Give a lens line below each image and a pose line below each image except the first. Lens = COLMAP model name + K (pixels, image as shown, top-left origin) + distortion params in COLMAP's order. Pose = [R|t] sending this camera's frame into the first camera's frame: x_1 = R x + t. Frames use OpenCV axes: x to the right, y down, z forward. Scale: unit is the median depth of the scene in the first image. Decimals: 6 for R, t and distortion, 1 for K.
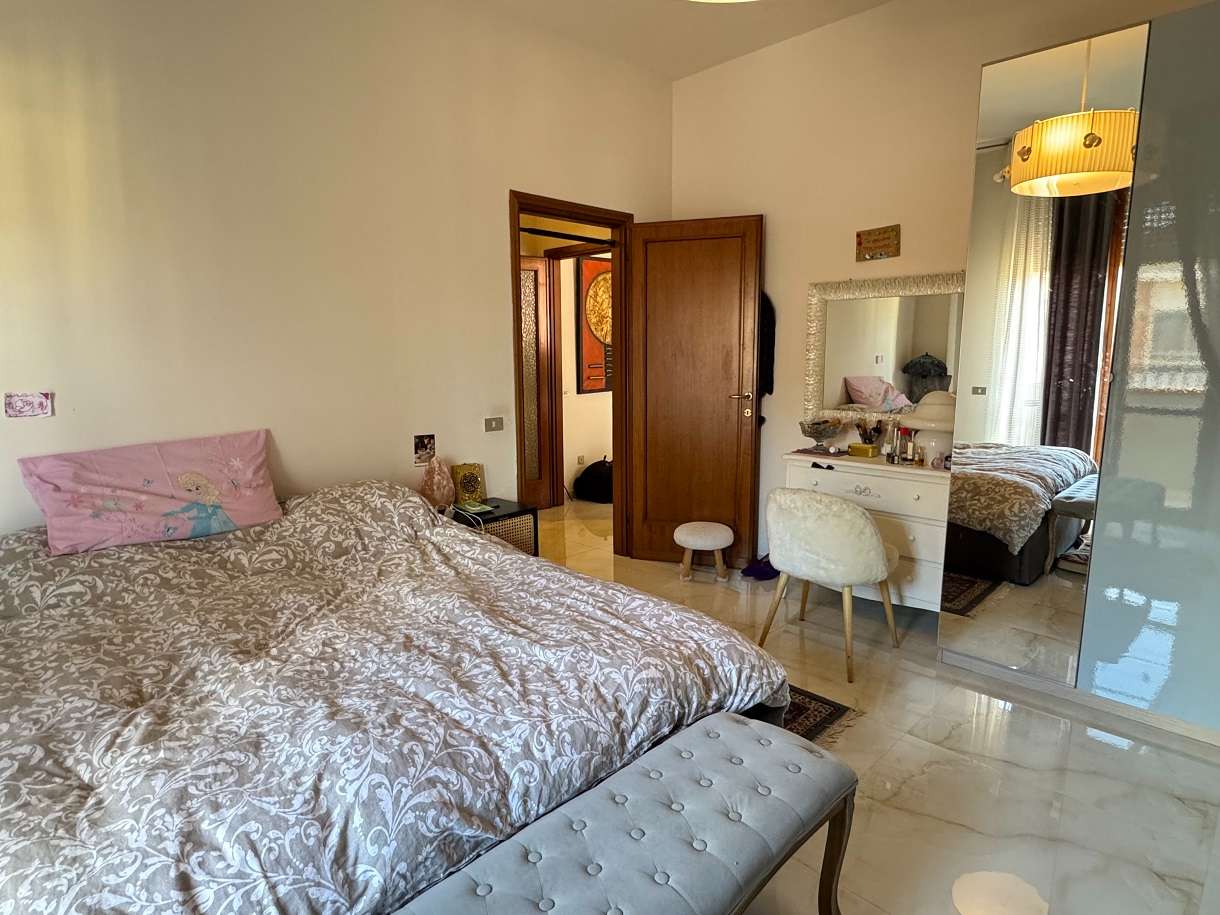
lens RADIAL K [[675.3, 0, 610.7], [0, 675.3, 460.5], [0, 0, 1]] dist [-0.003509, 0.000959]
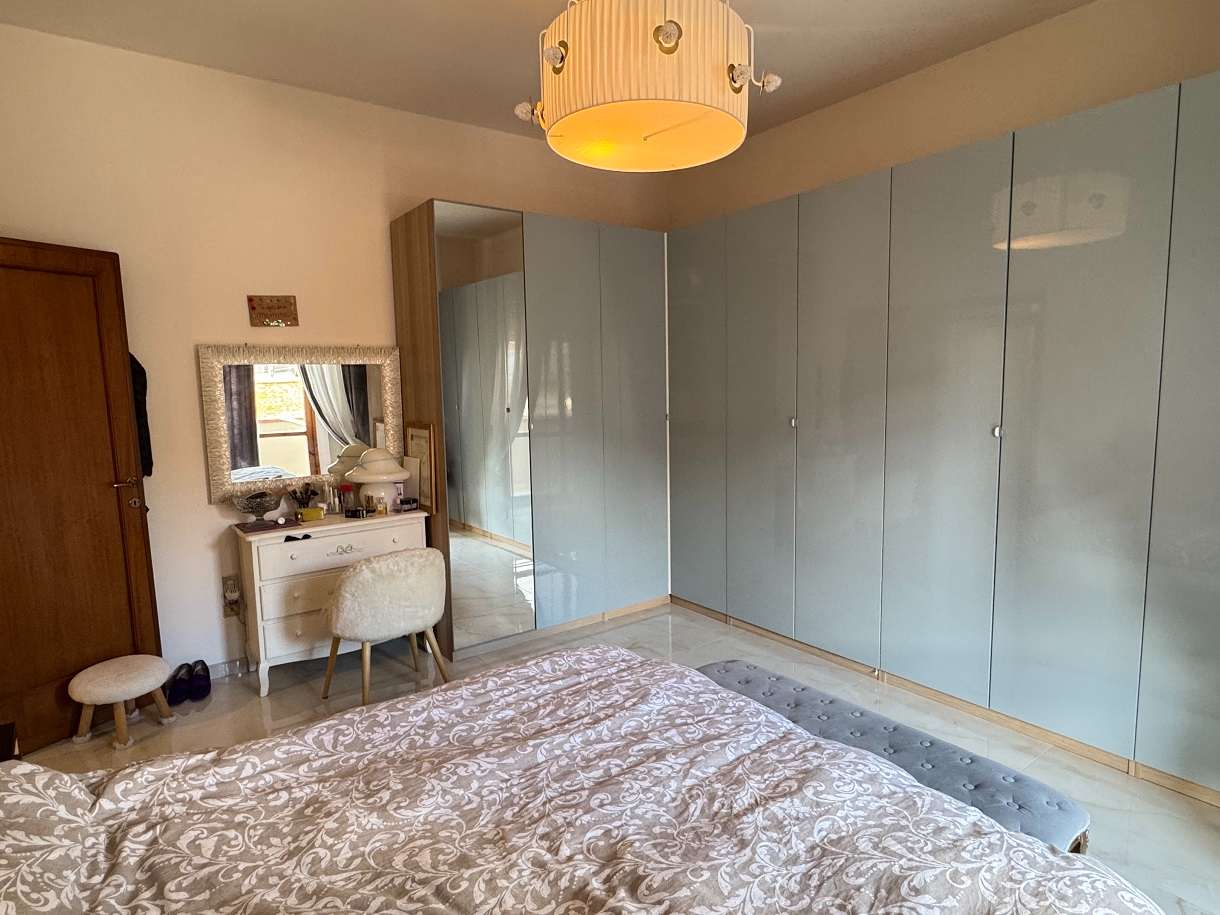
lens RADIAL K [[675.3, 0, 609.2], [0, 675.3, 453.7], [0, 0, 1]] dist [-0.003509, 0.000959]
pose [[0.158105, -0.103815, 0.981950, -0.973652], [0.181520, 0.980566, 0.074442, -0.177666], [-0.970594, 0.166474, 0.173877, 0.687751]]
